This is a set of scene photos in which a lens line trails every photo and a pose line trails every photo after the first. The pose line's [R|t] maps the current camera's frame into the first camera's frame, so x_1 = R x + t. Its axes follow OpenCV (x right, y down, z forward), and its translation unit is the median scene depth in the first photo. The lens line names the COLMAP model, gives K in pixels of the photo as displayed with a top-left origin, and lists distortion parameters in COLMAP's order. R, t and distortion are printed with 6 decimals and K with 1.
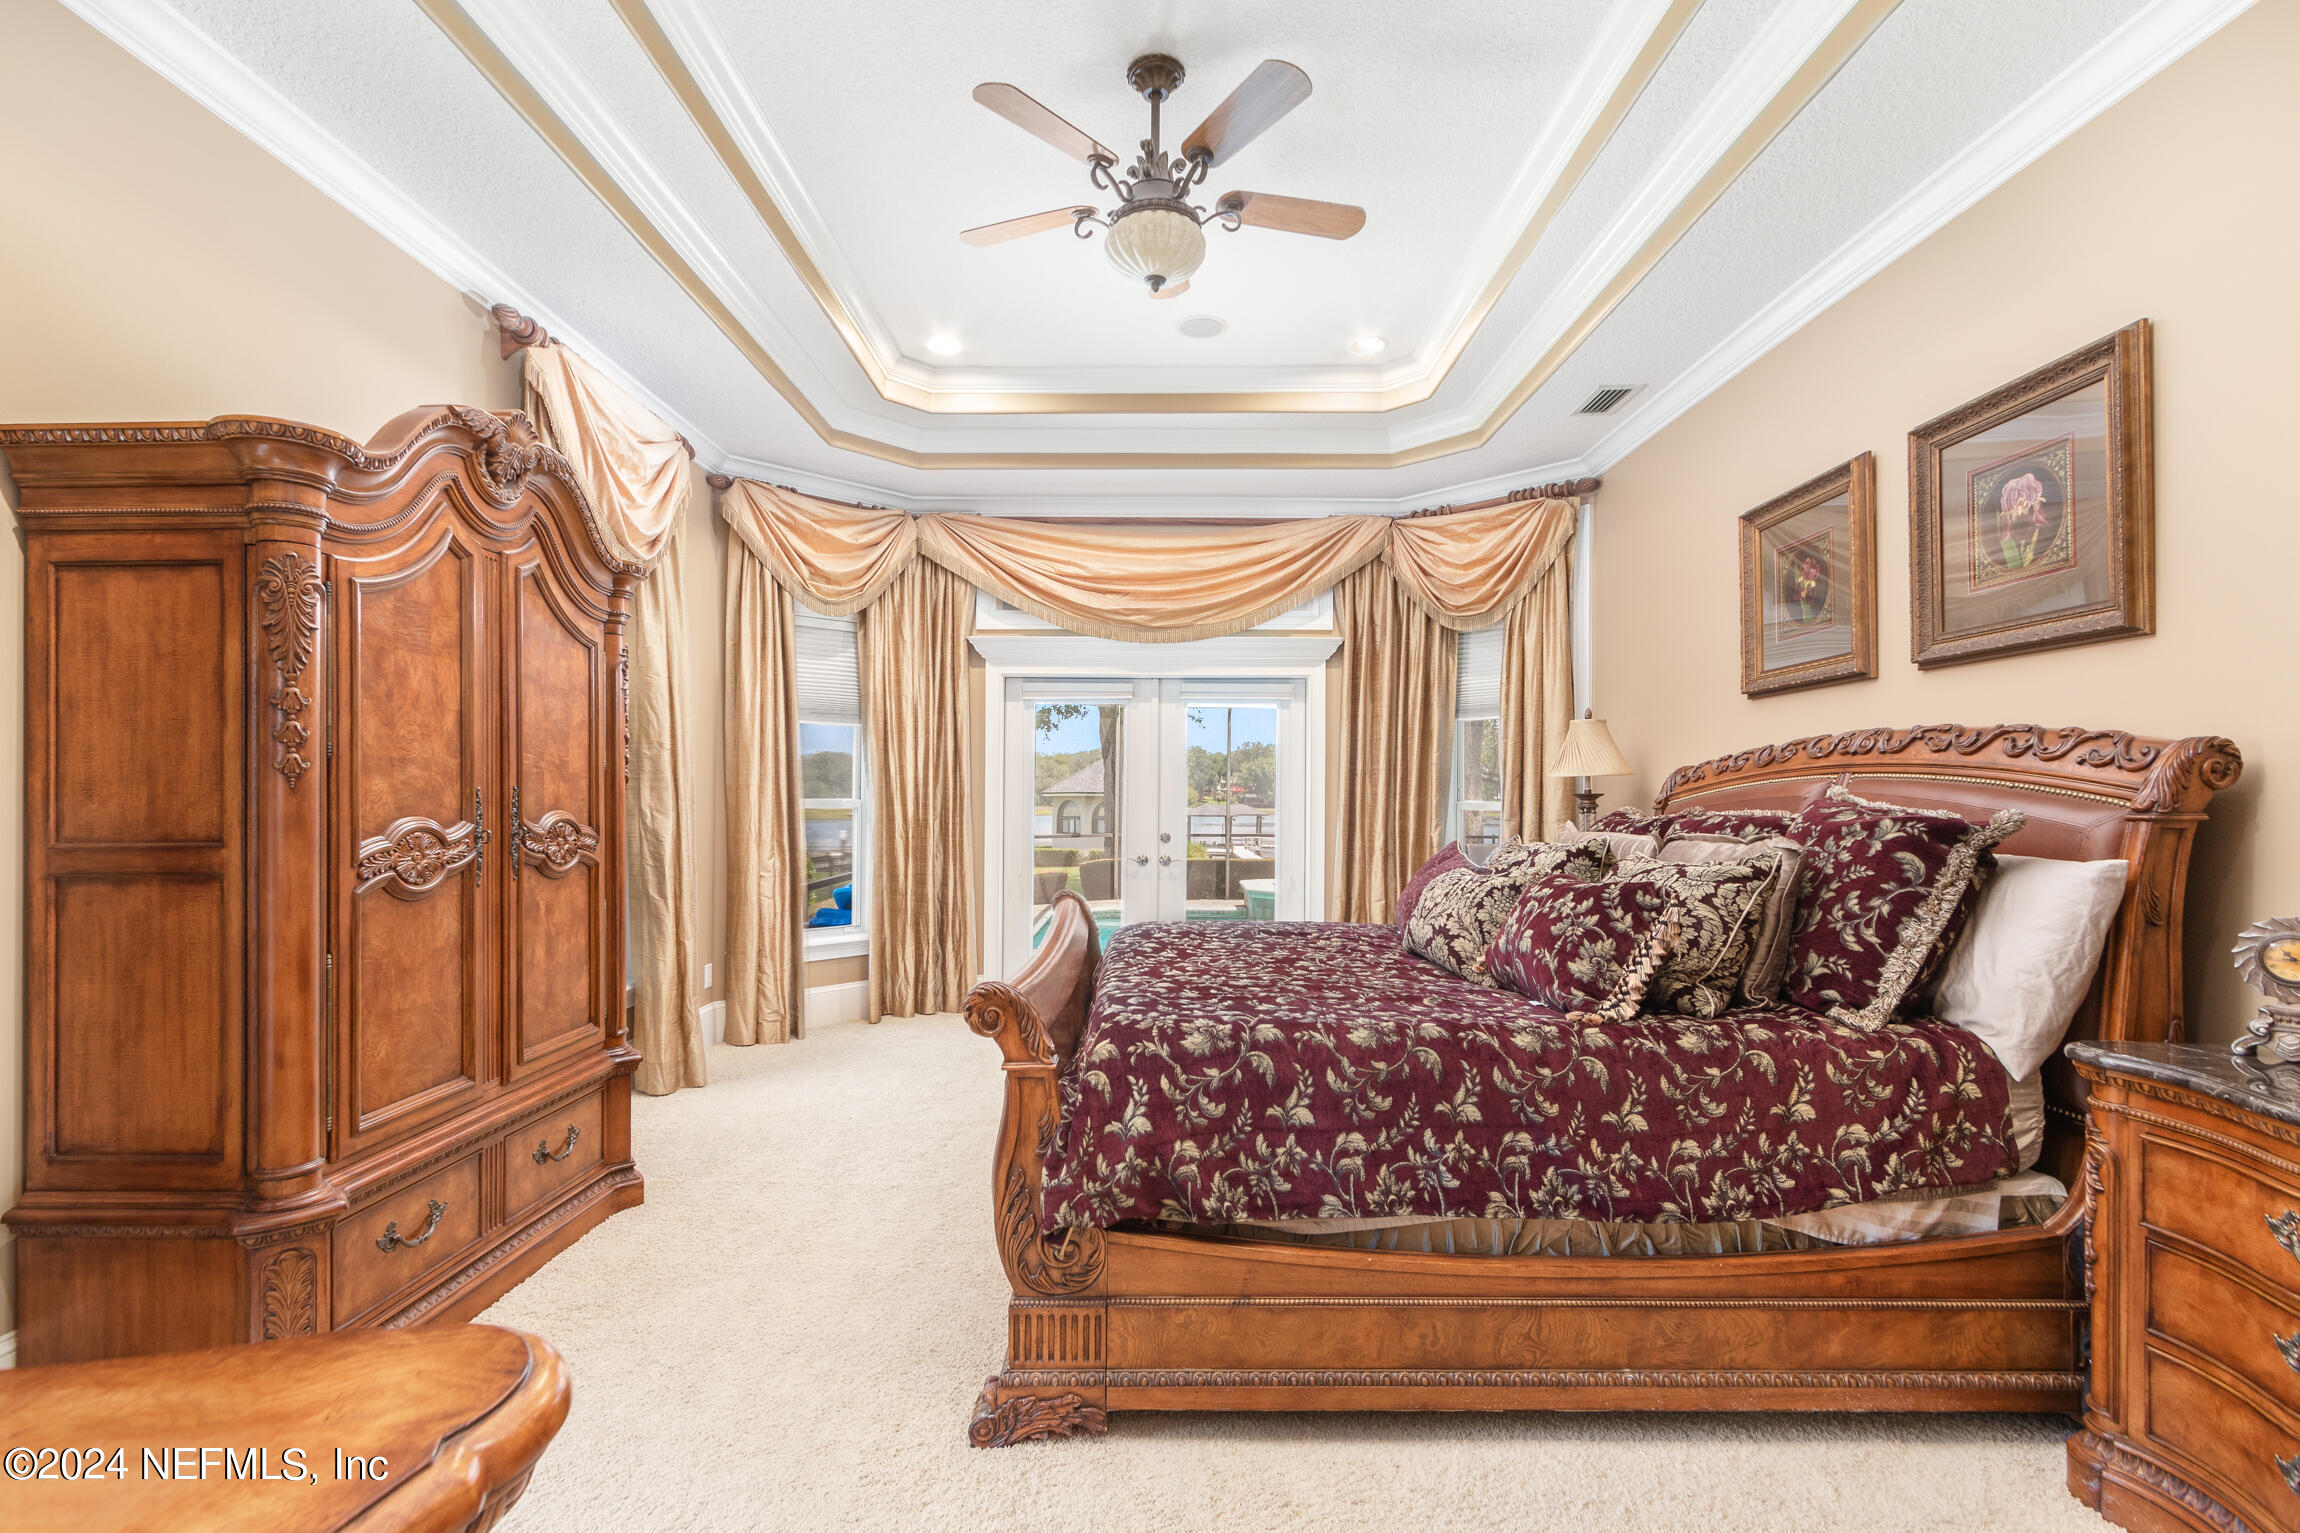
lens RADIAL K [[1069.7, 0, 1156.8], [0, 1069.7, 780.7], [0, 0, 1]] dist [0.003549, 0.000227]
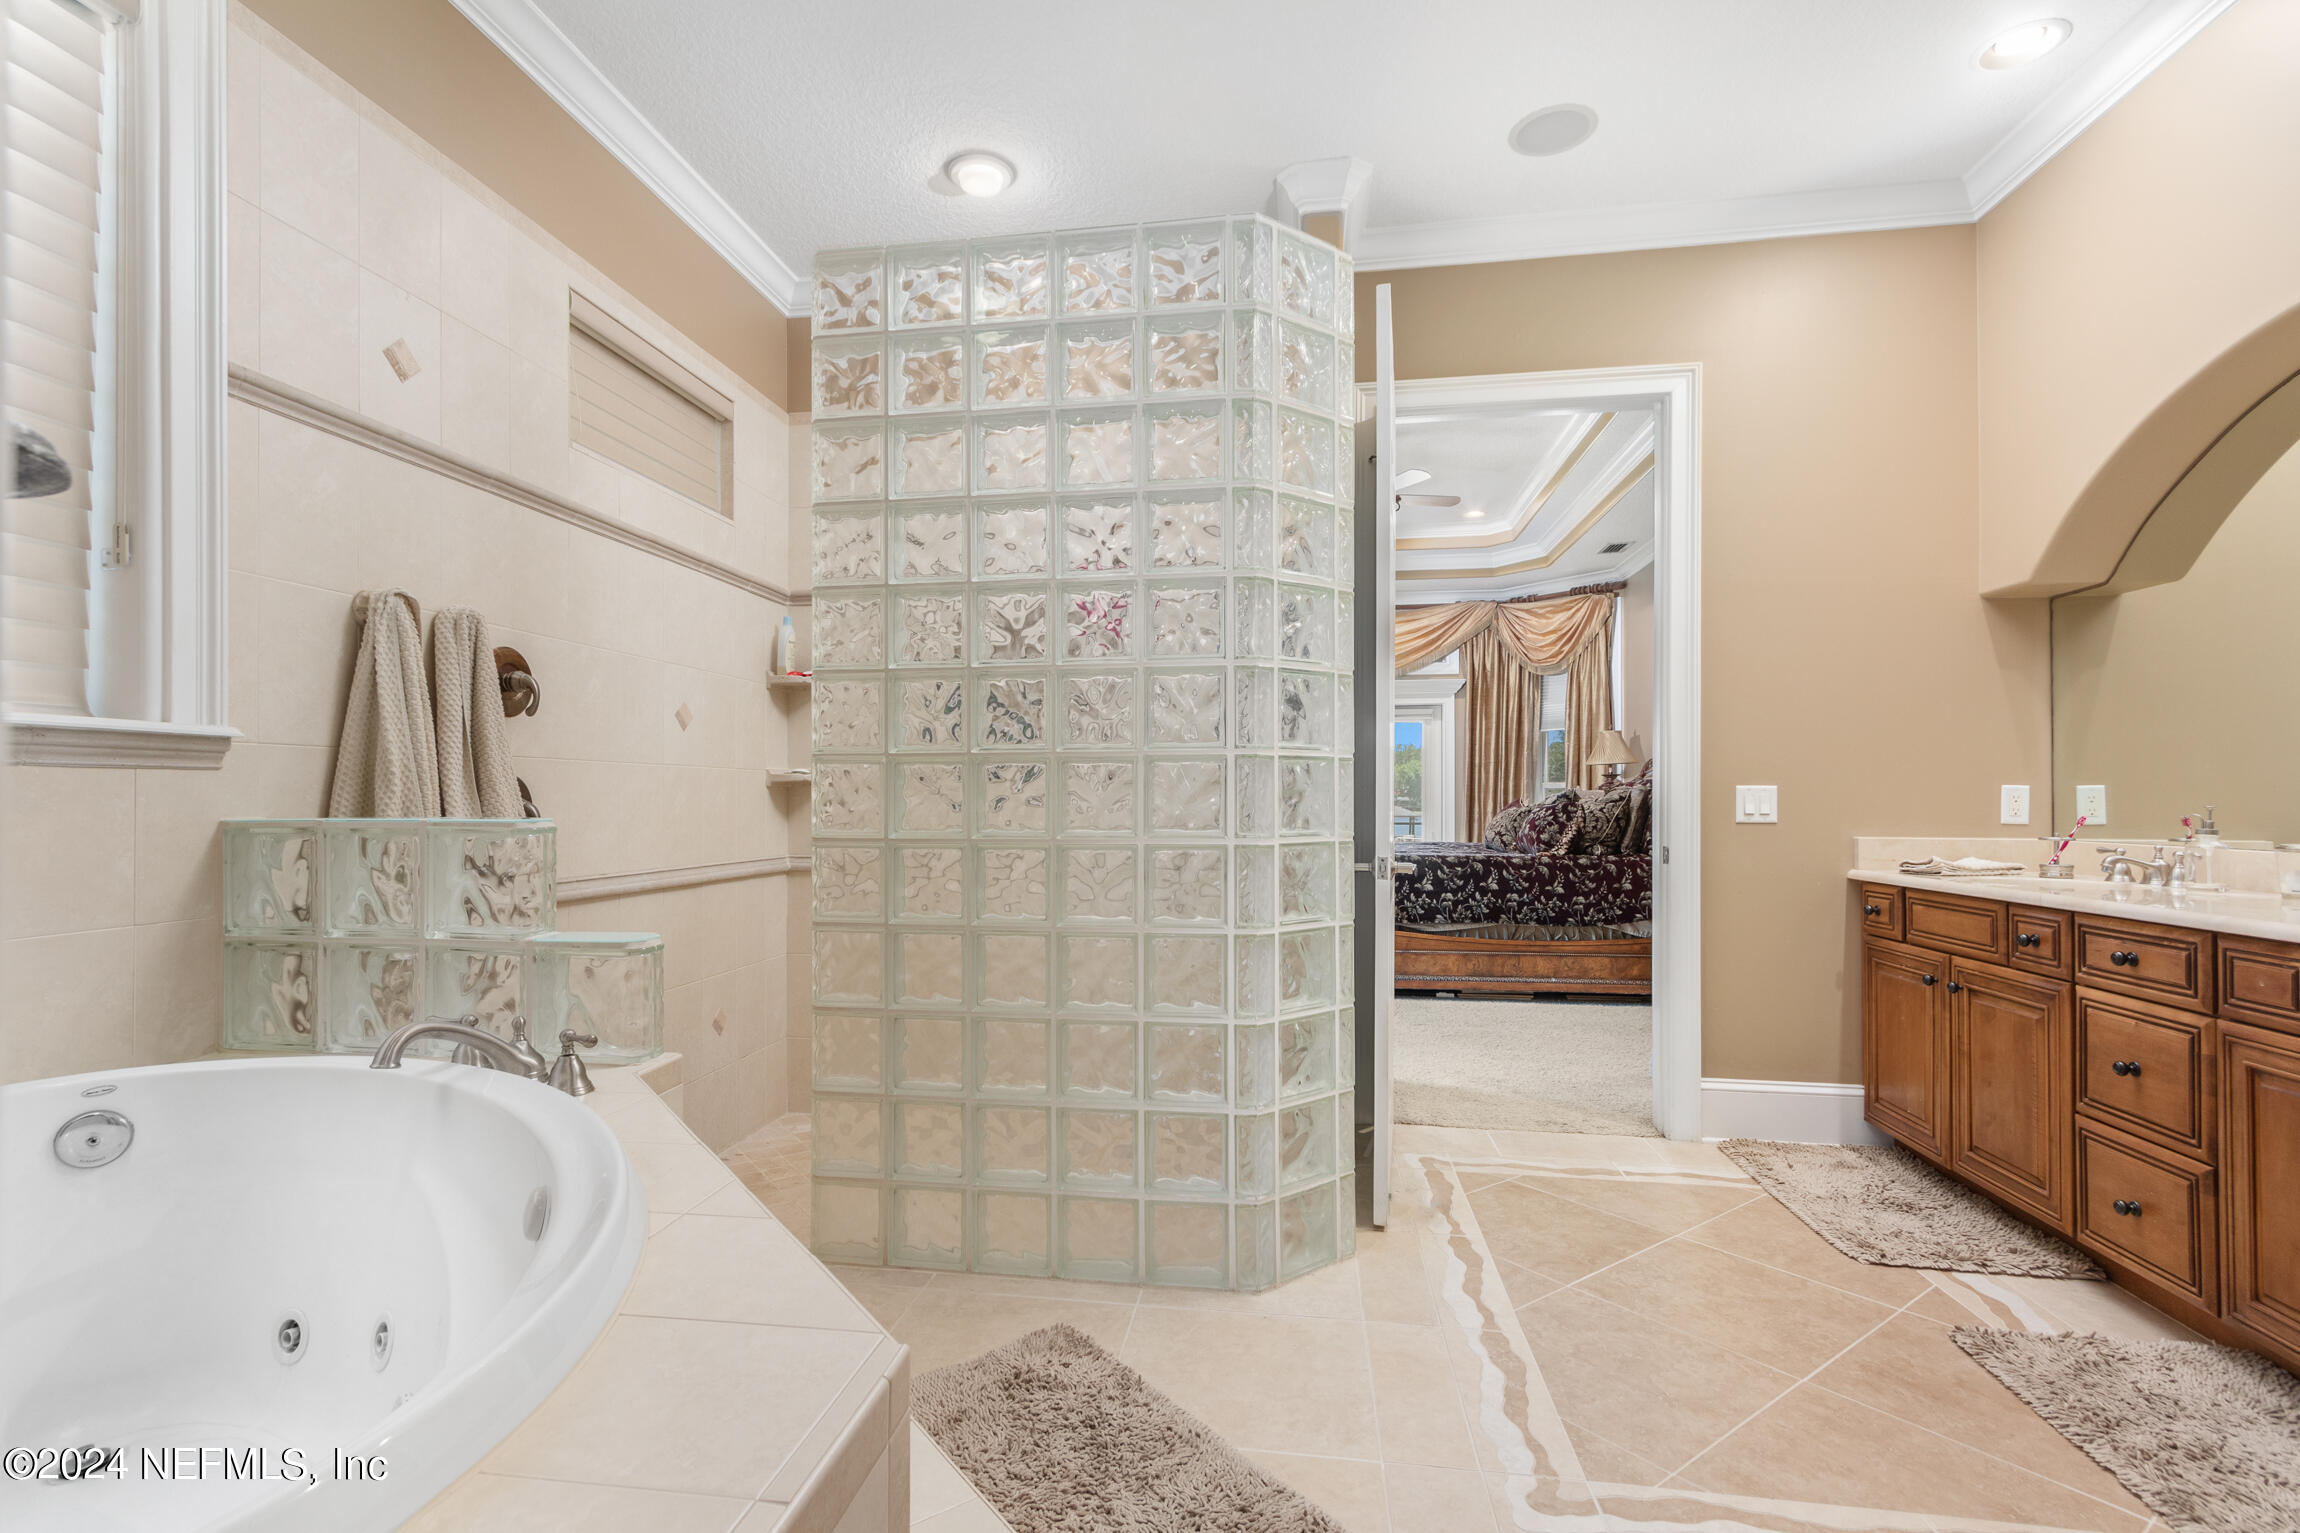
lens RADIAL K [[1069.7, 0, 1126.5], [0, 1069.7, 785.0], [0, 0, 1]] dist [0.003549, 0.000227]
pose [[0.986100, -0.007927, -0.165964, -0.159394], [0.007832, 0.999969, -0.001225, 0.054914], [0.165969, -0.000092, 0.986131, -1.733857]]
